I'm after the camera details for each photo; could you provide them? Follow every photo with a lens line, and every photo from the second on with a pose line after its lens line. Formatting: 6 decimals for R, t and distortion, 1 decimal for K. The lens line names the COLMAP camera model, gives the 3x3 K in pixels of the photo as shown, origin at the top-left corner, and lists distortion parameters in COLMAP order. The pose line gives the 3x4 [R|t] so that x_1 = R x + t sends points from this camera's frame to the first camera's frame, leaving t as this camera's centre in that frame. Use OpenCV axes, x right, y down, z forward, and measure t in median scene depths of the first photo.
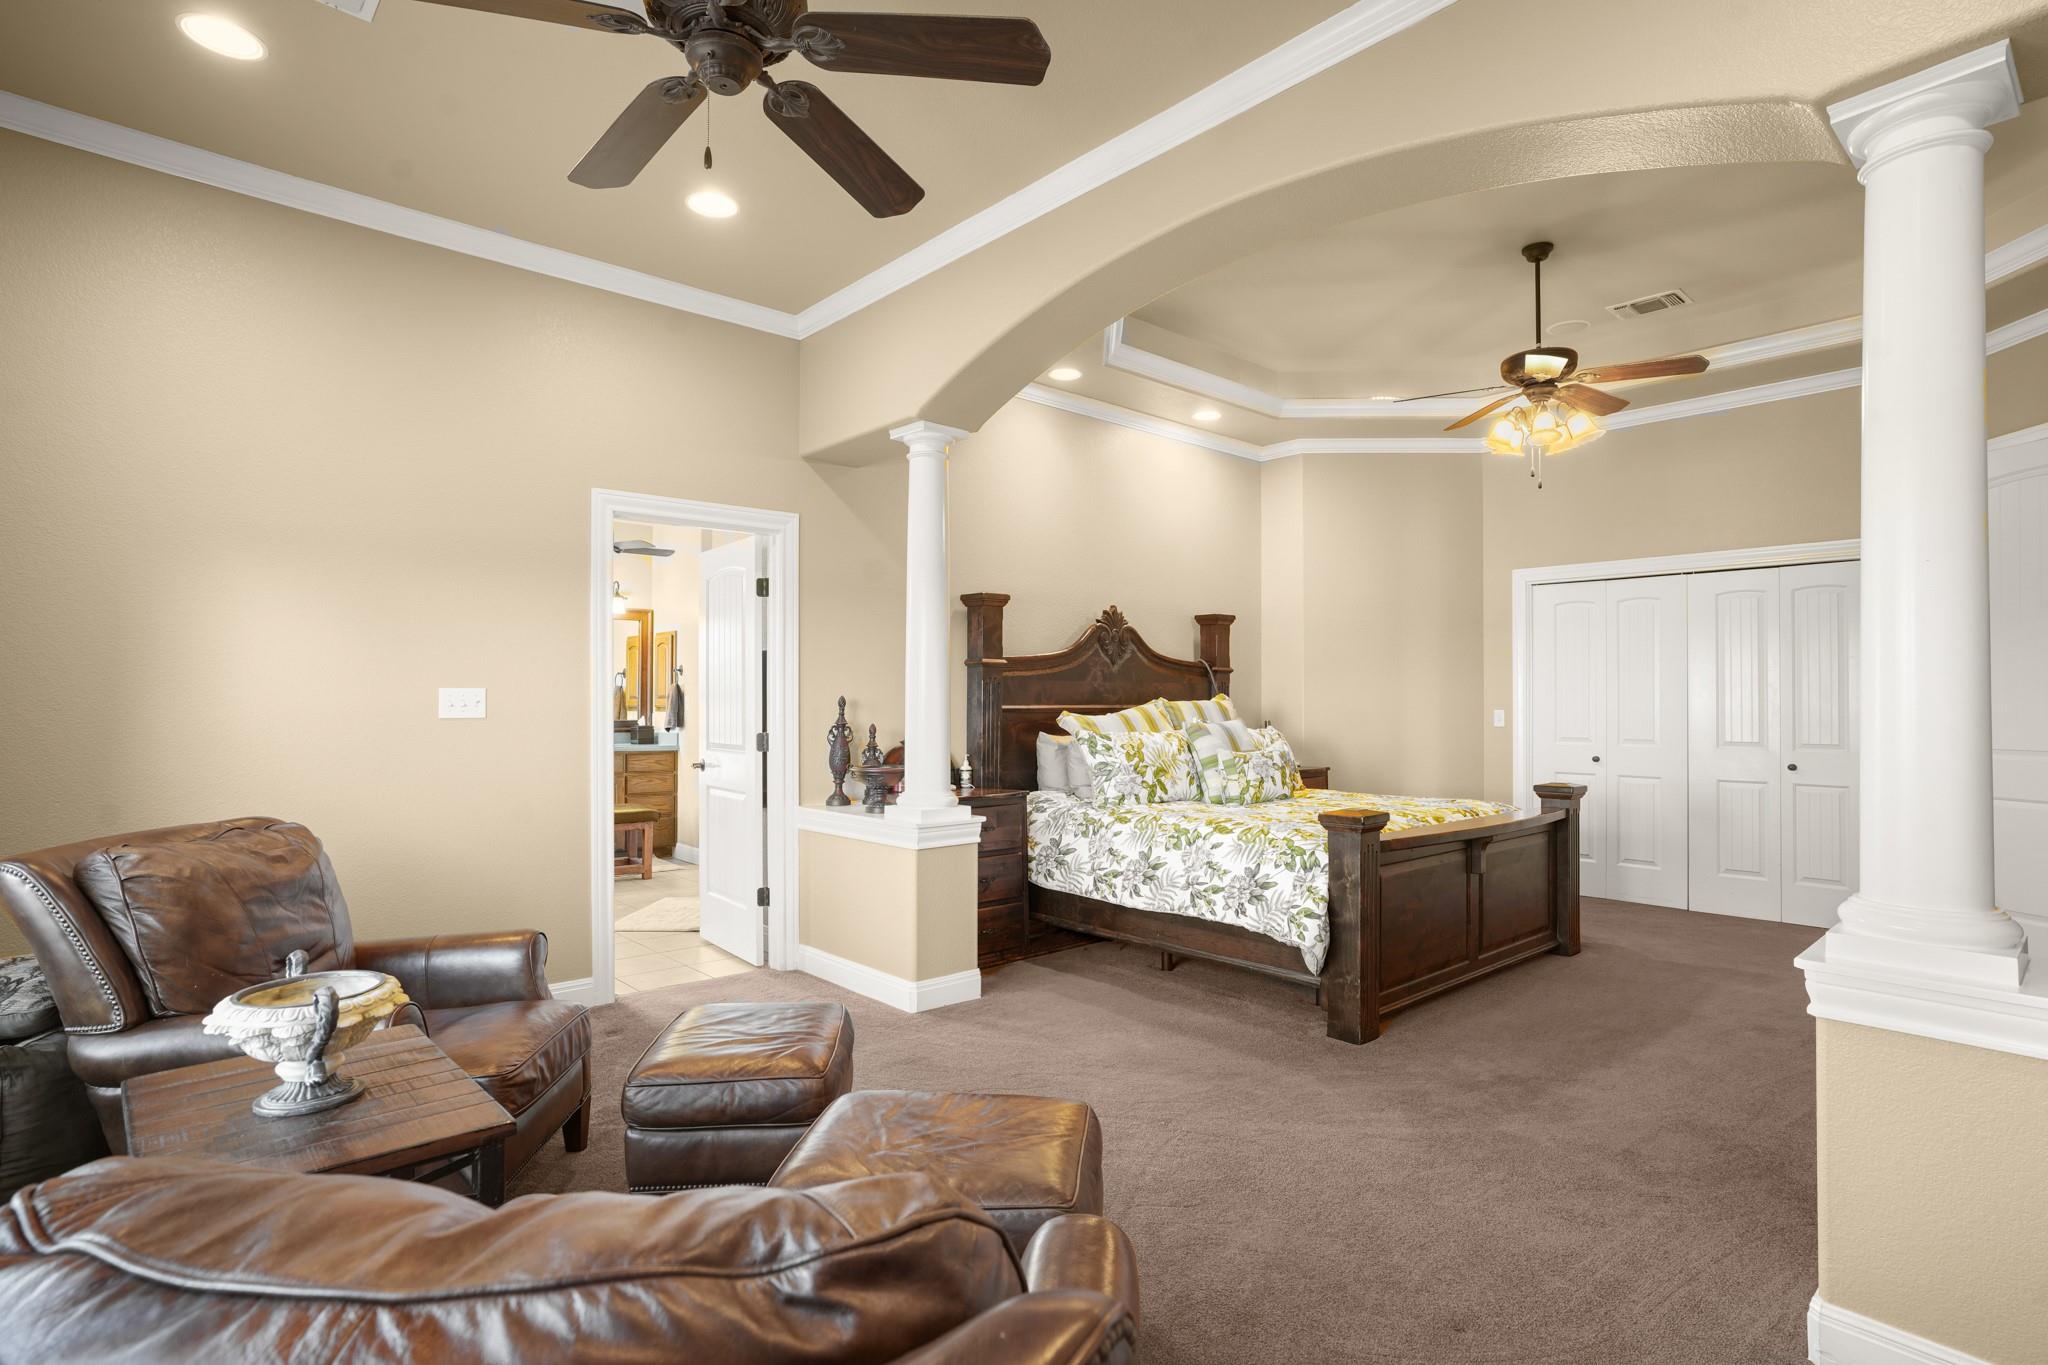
lens RADIAL K [[1052.1, 0, 1018.3], [0, 1052.1, 704.4], [0, 0, 1]] dist [-0.043879, 0.033561]
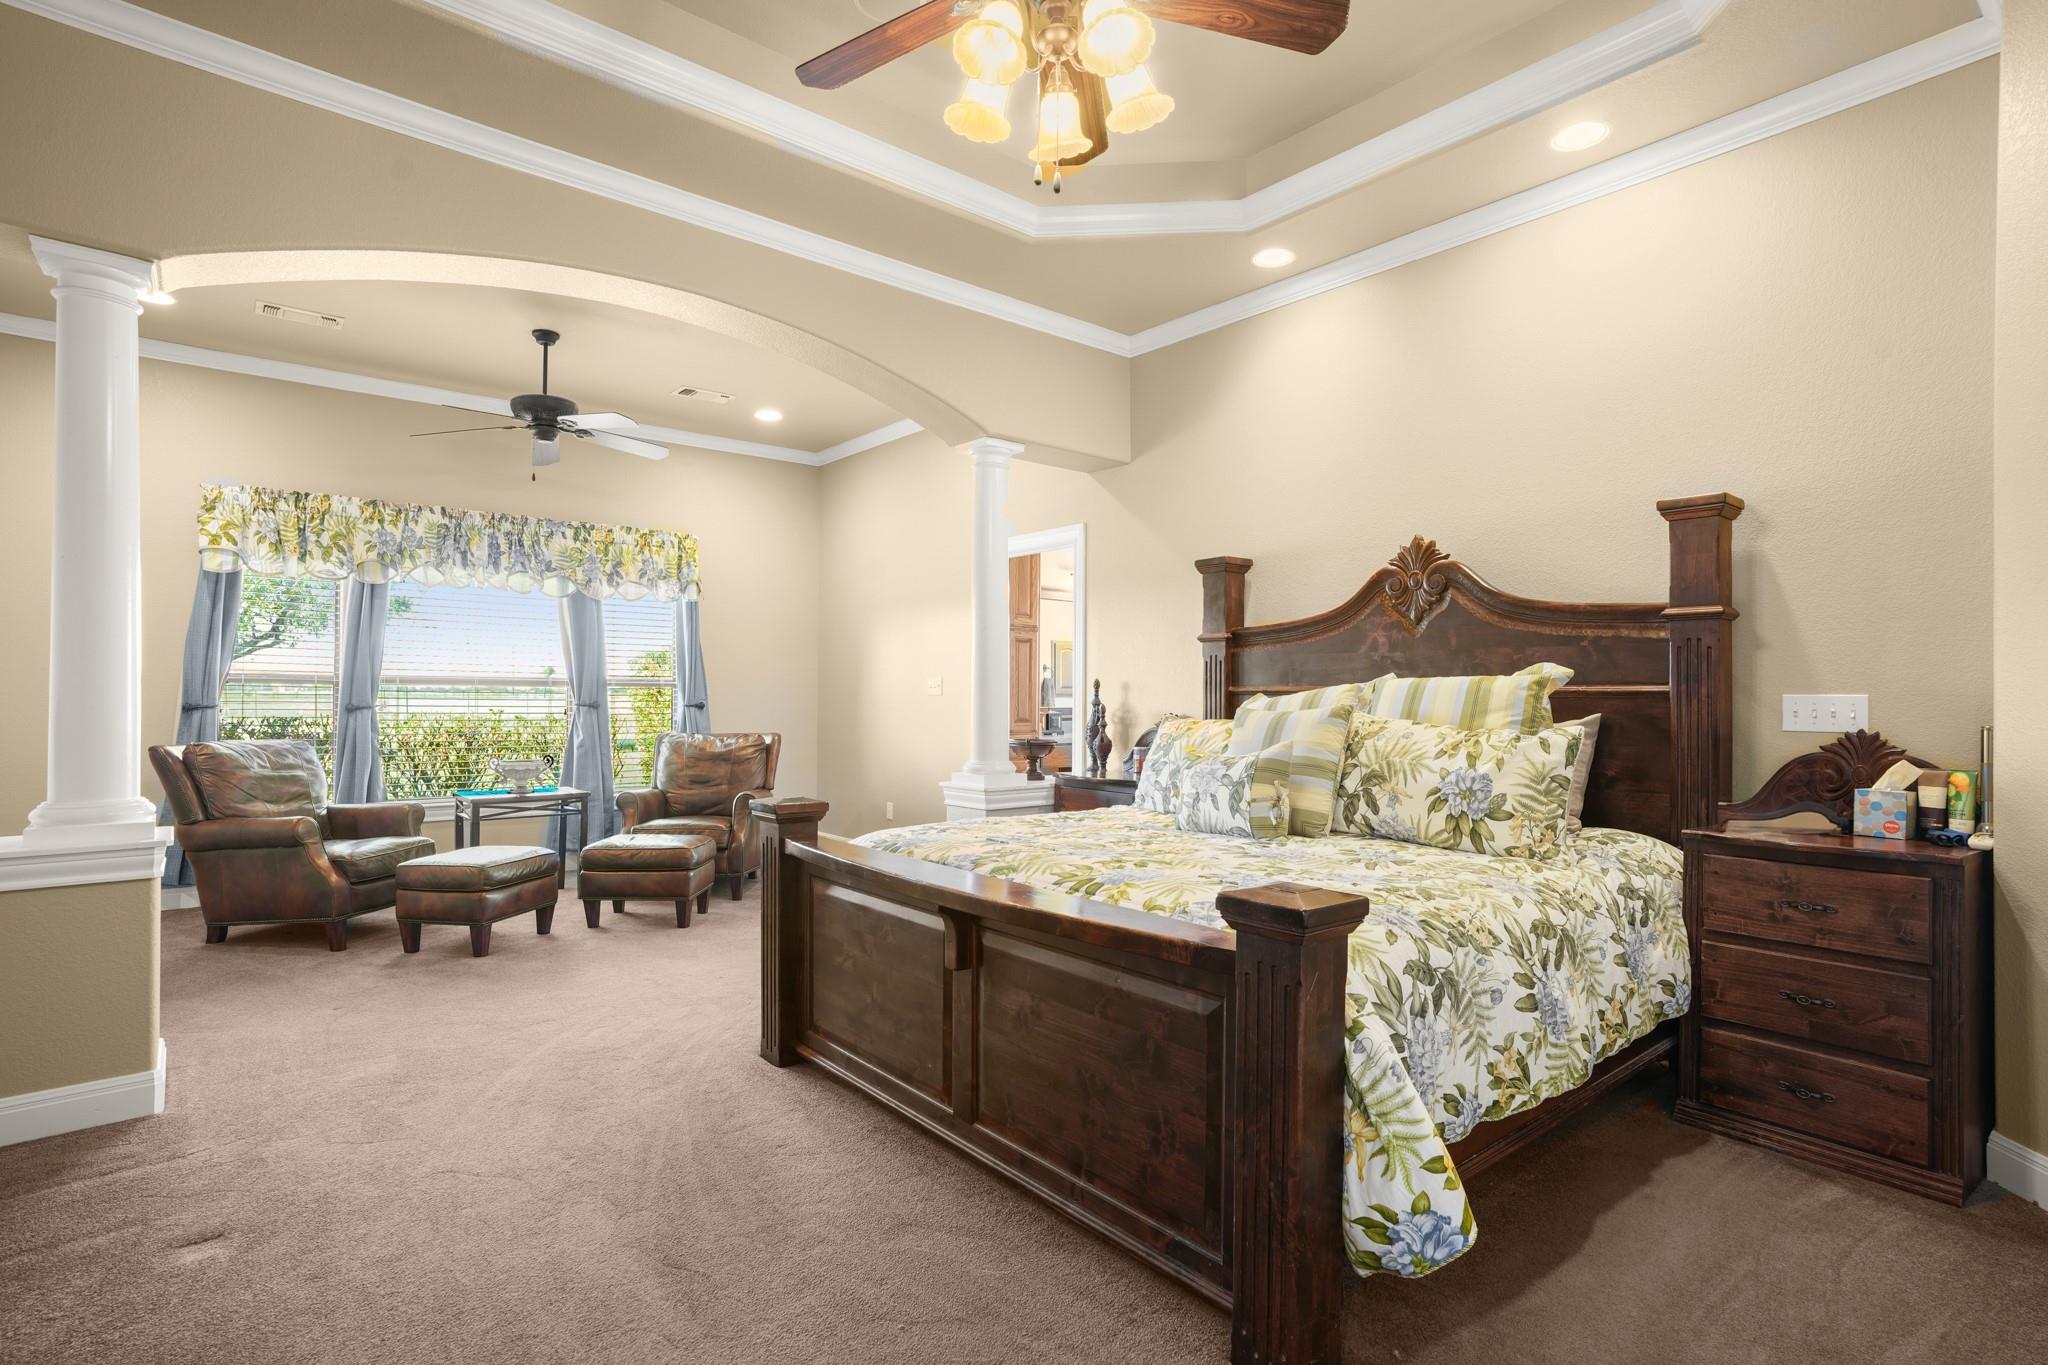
lens RADIAL K [[993.1, 0, 1001.6], [0, 993.1, 685.8], [0, 0, 1]] dist [-0.043148, 0.032491]
pose [[-0.031341, -0.007428, -0.999481, 0.860311], [-0.000766, 0.999972, -0.007408, 0.007482], [0.999508, 0.000533, -0.031346, 0.904632]]
